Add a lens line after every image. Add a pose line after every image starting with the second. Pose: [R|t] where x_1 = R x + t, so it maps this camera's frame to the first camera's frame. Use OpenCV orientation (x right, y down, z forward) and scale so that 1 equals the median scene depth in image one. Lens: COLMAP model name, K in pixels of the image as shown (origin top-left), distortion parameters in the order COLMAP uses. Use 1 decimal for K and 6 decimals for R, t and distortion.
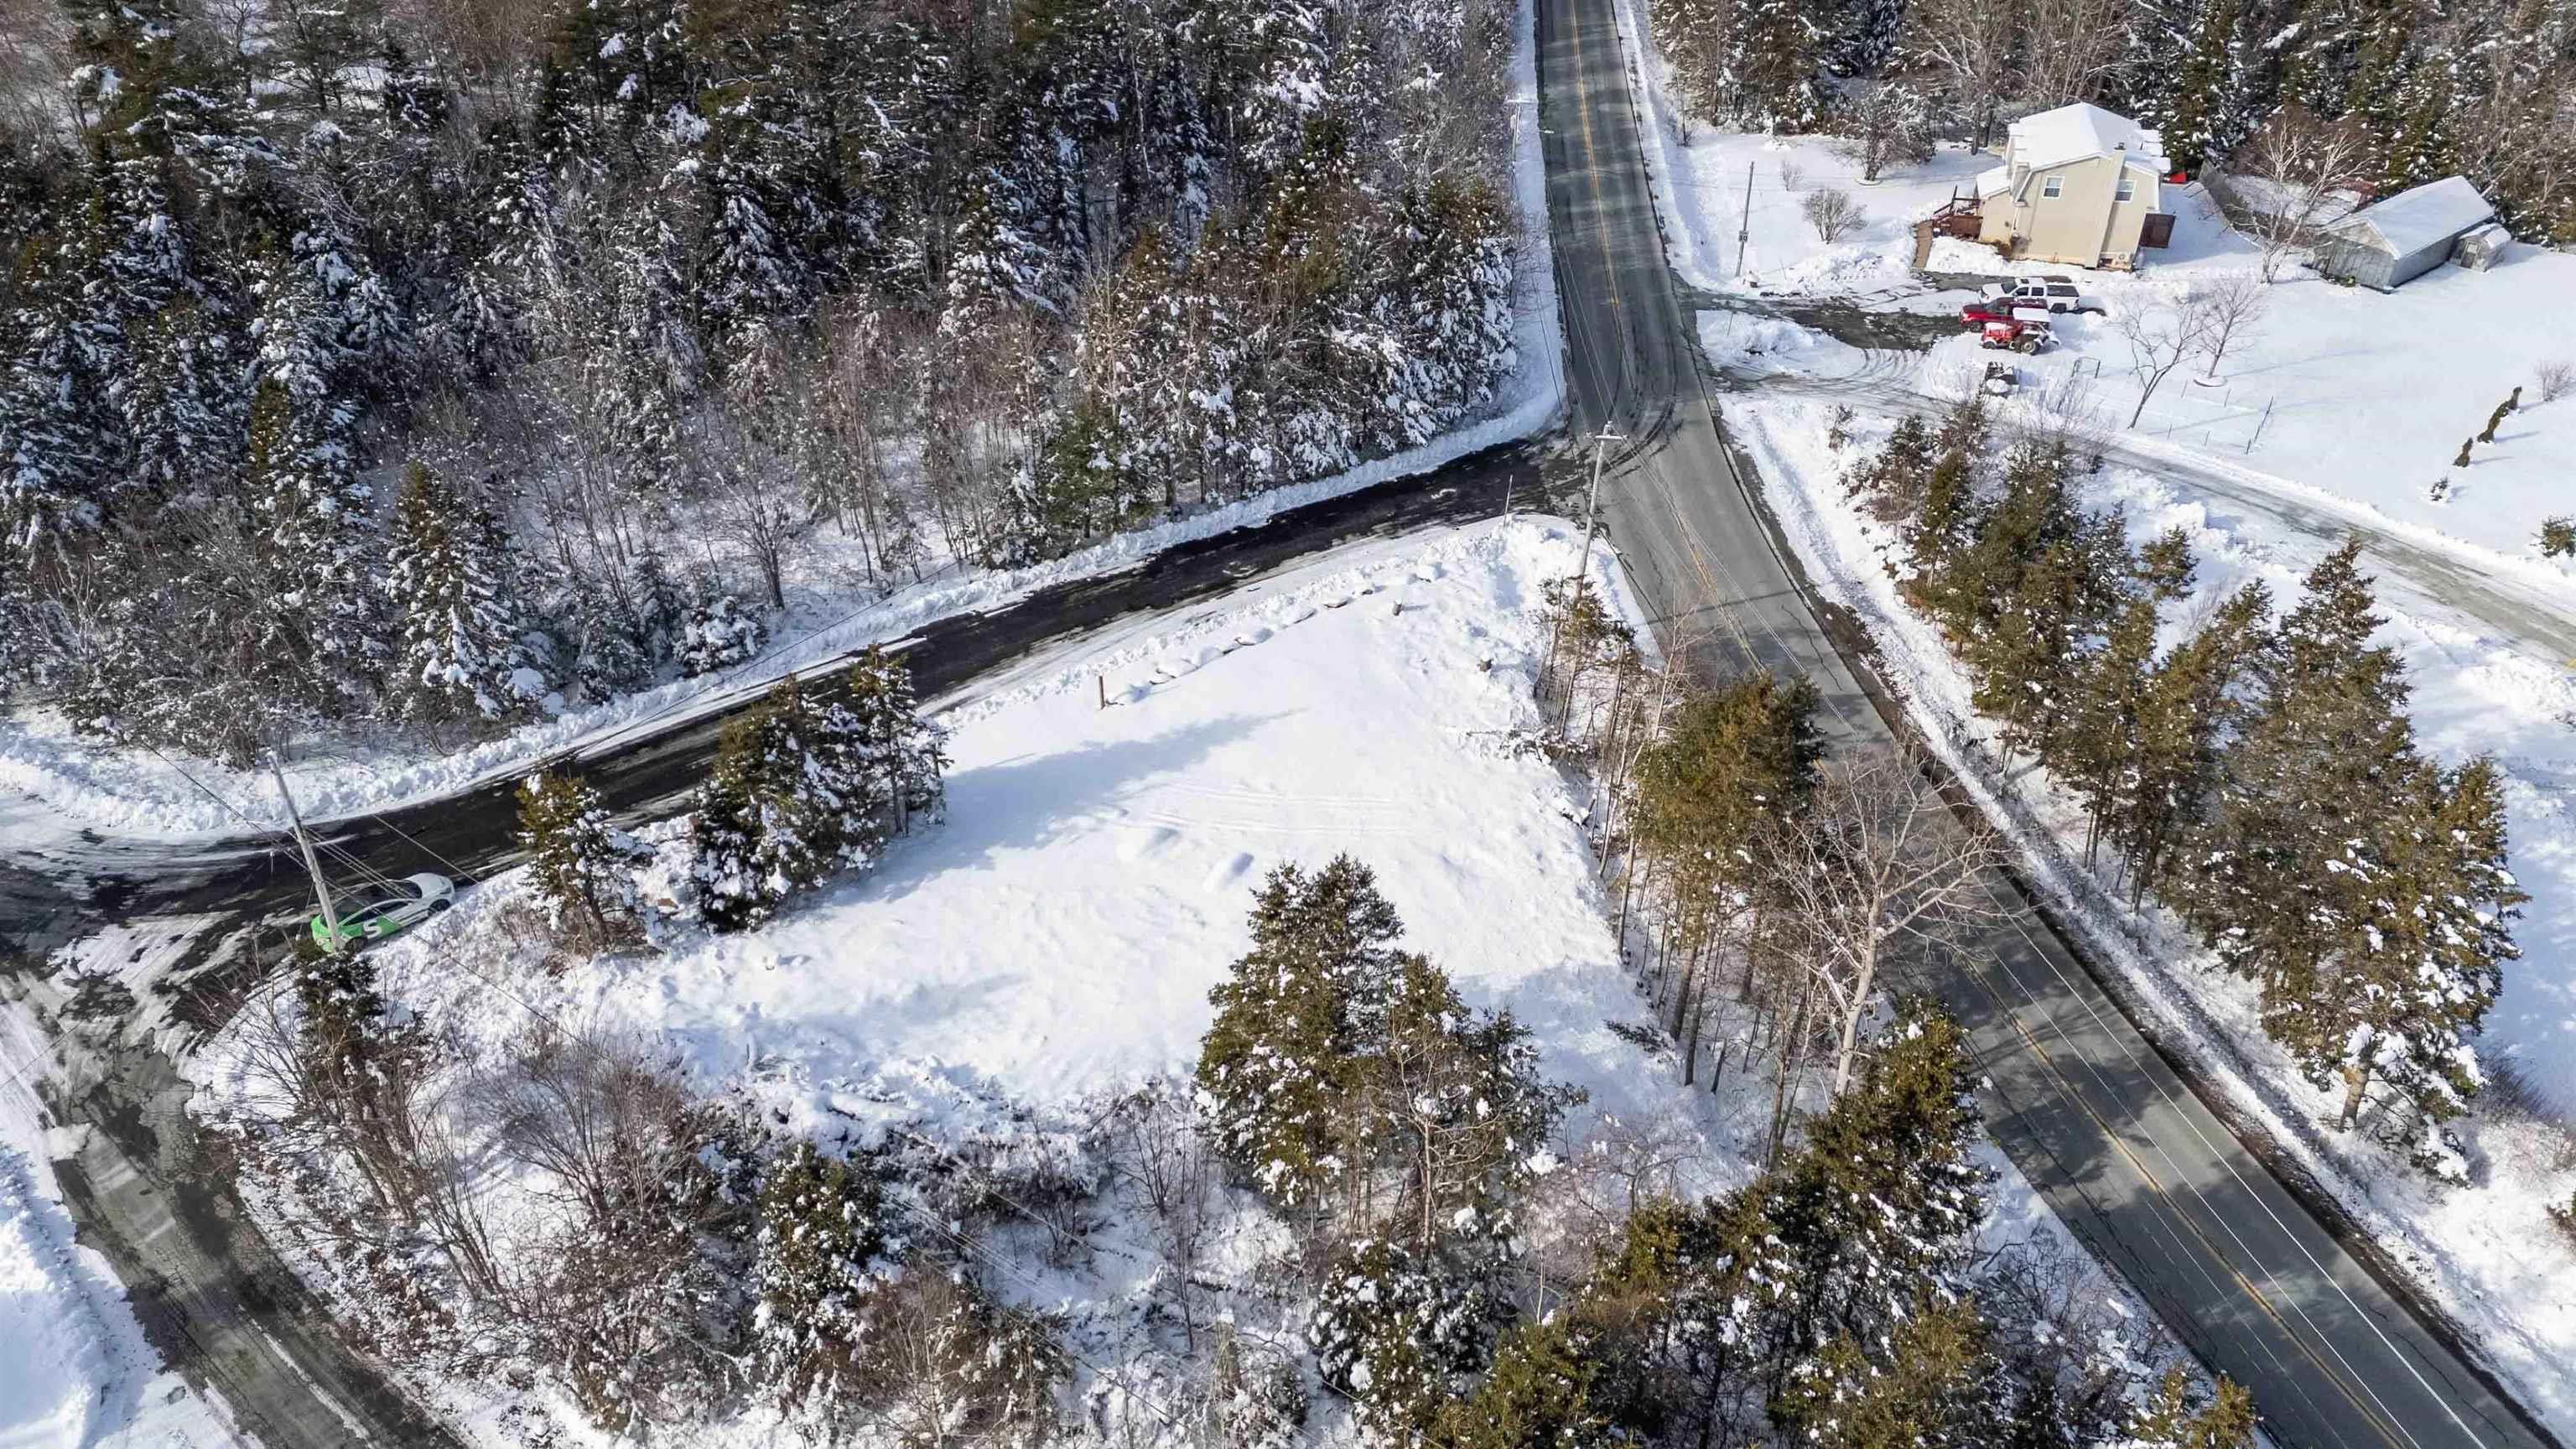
lens RADIAL K [[1869.0, 0, 1288.0], [0, 1869.0, 724.5], [0, 0, 1]] dist [0.095719, -0.096806]
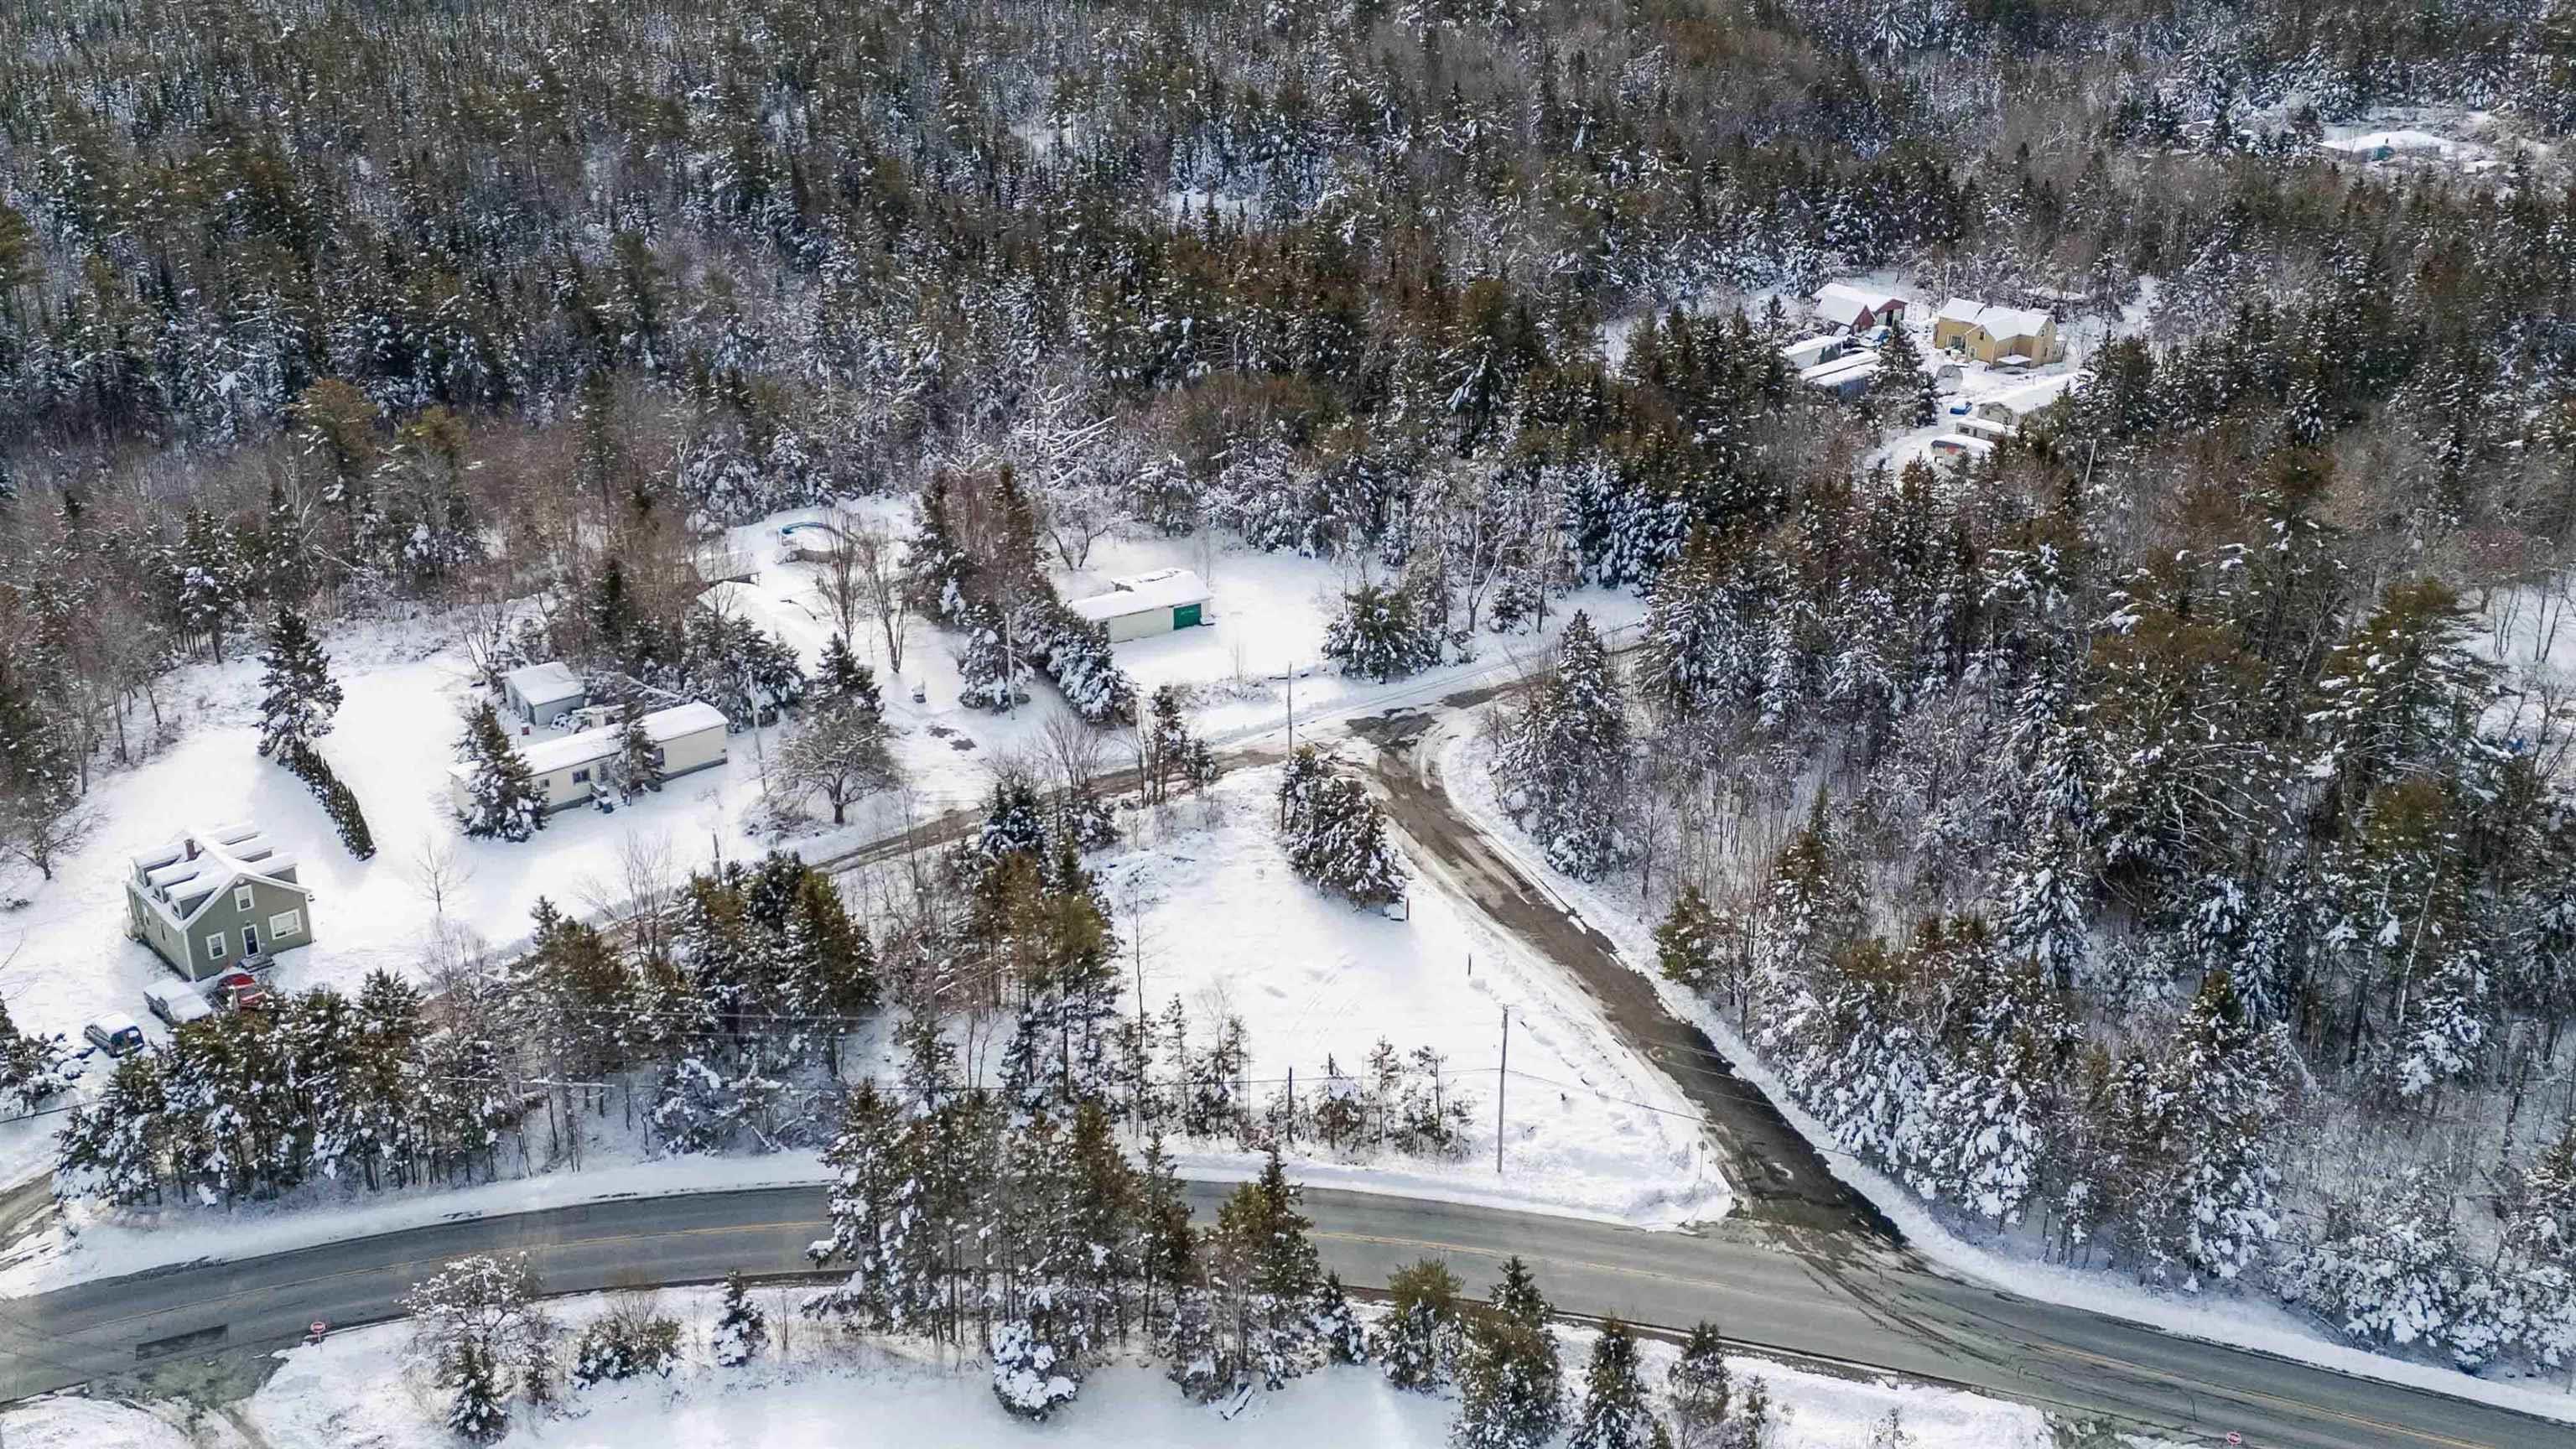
lens RADIAL K [[2383.4, 0, 1288.0], [0, 2383.4, 724.5], [0, 0, 1]] dist [0.149259, -0.237446]
pose [[-0.237121, 0.395770, -0.887209, 1.442069], [-0.556323, 0.693364, 0.457986, -0.875345], [0.796416, 0.602173, 0.055765, 0.592814]]
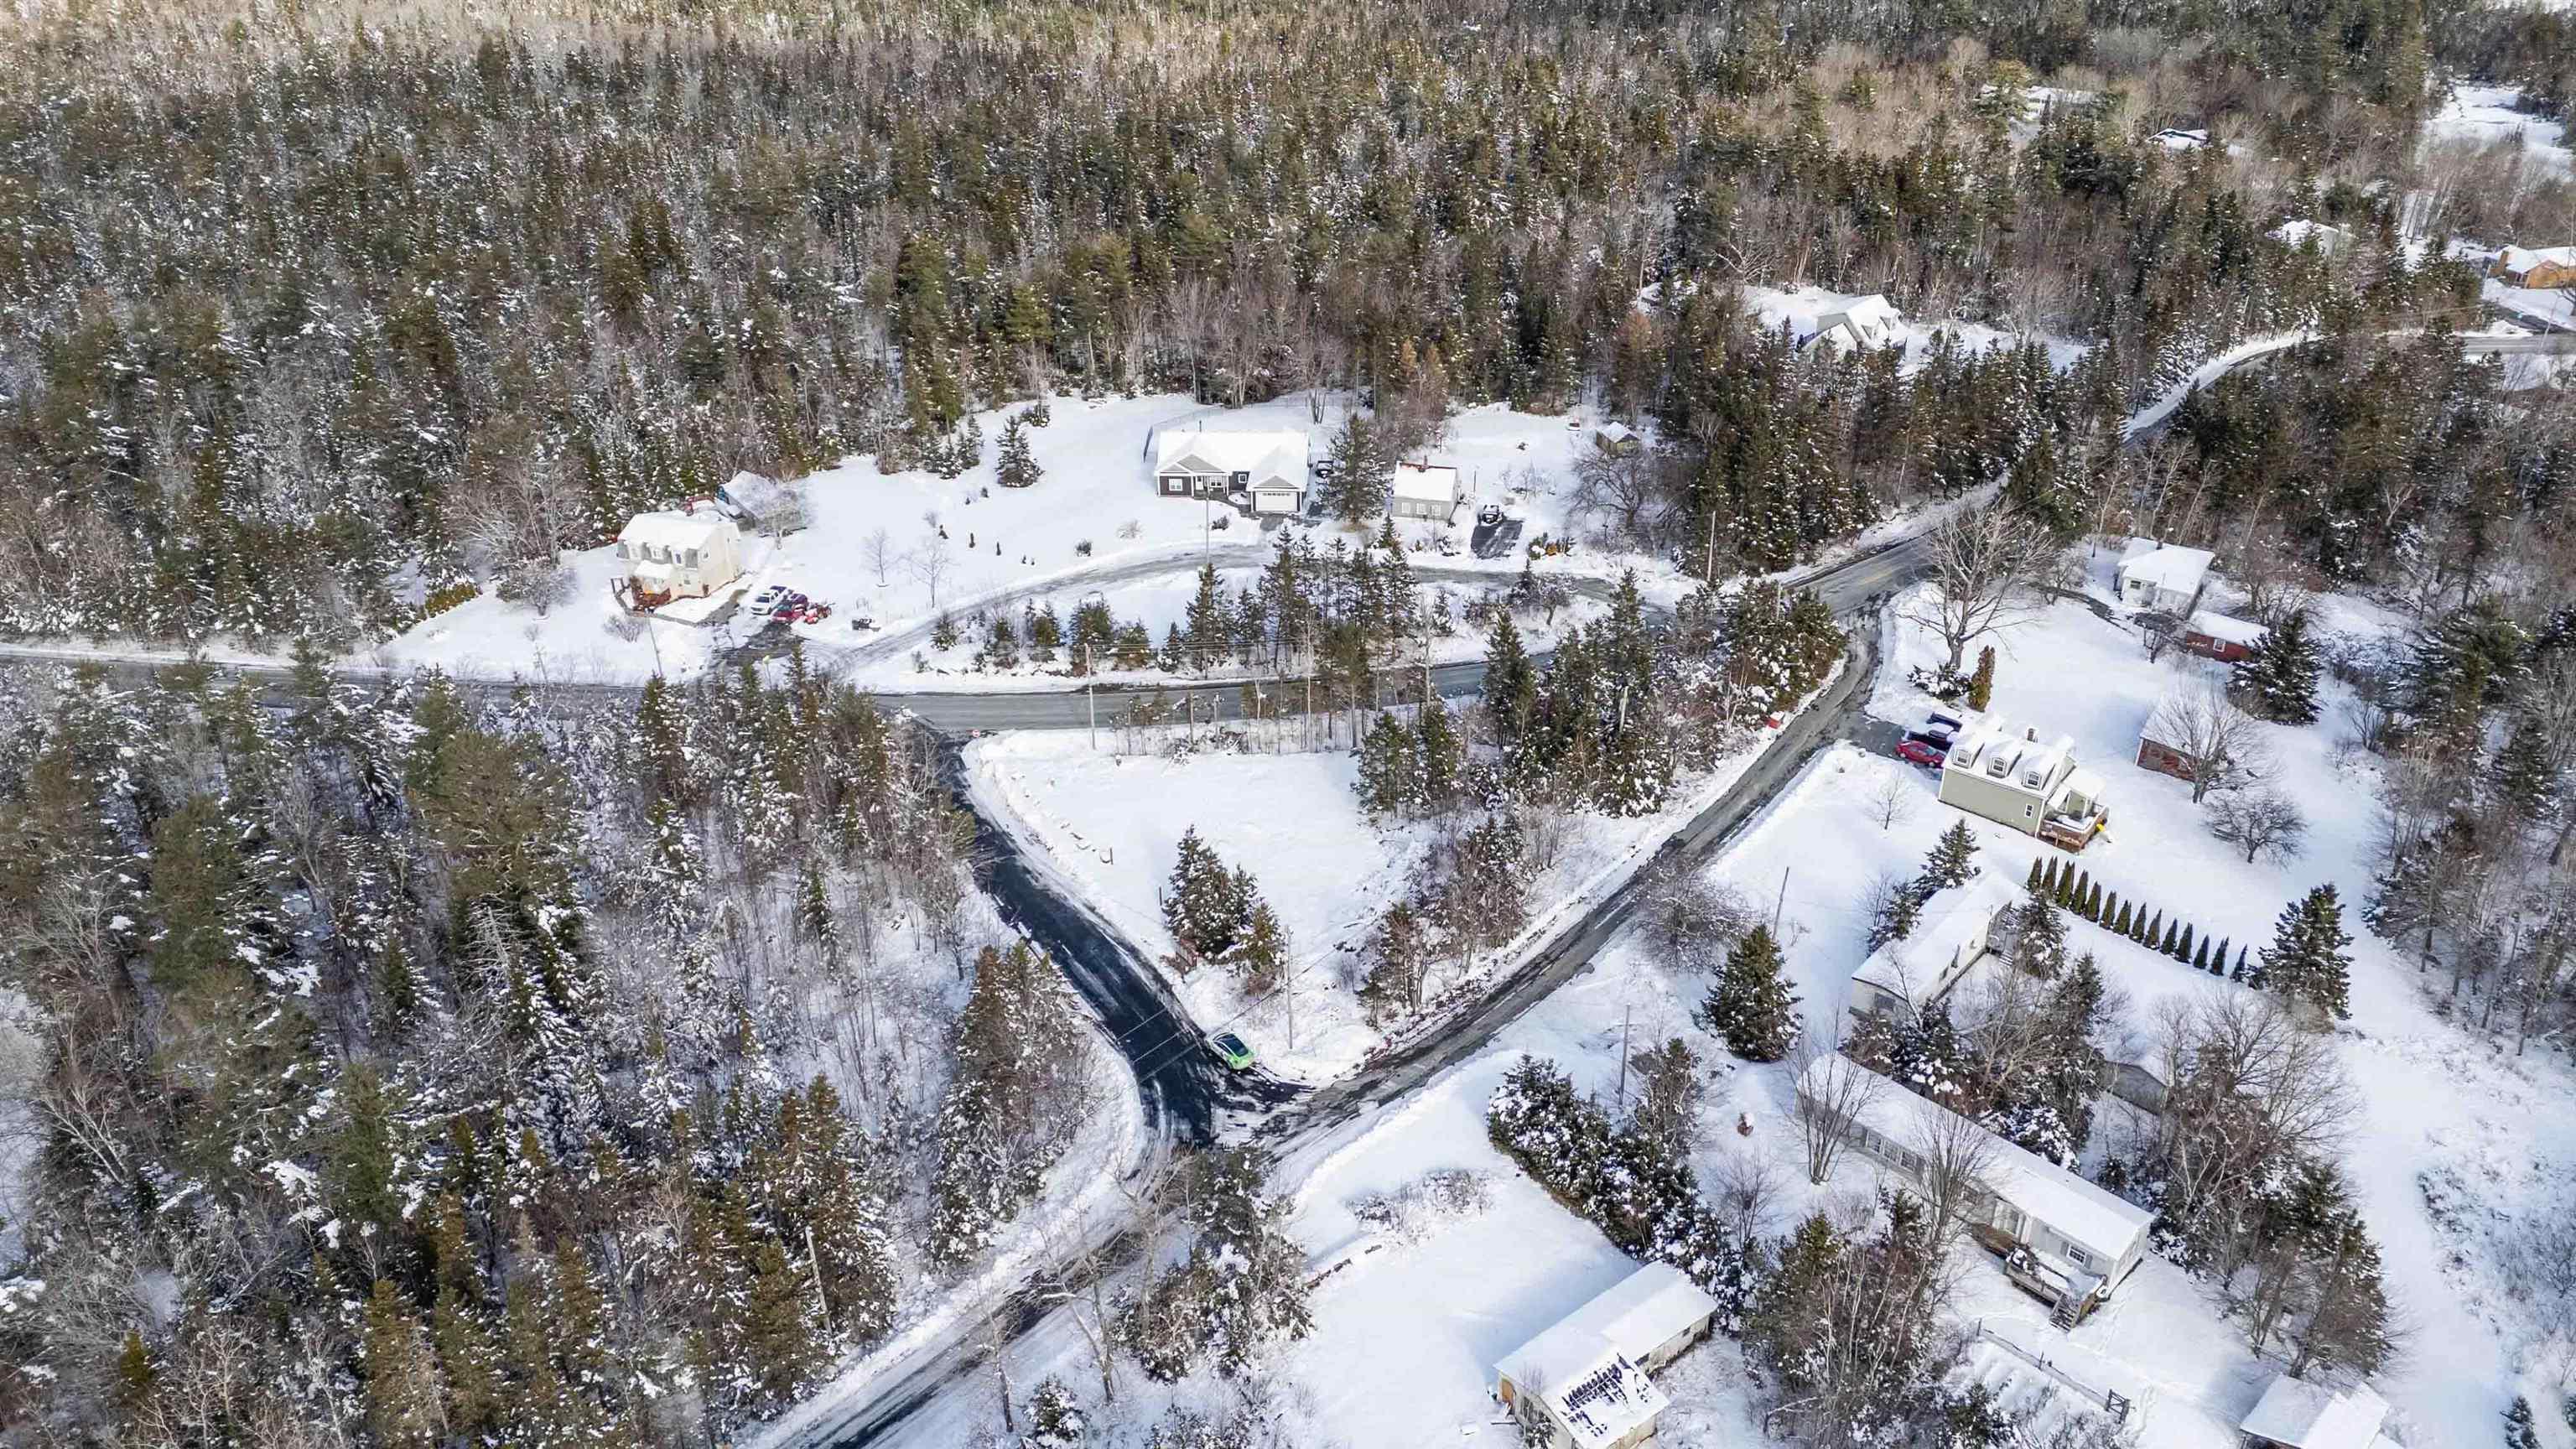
lens RADIAL K [[1815.5, 0, 1291.2], [0, 1815.5, 770.9], [0, 0, 1]] dist [0.121246, -0.141060]
pose [[0.081771, -0.504233, 0.859687, -1.607190], [0.577312, 0.727092, 0.371549, -0.653246], [-0.812419, 0.465925, 0.350555, 0.077711]]
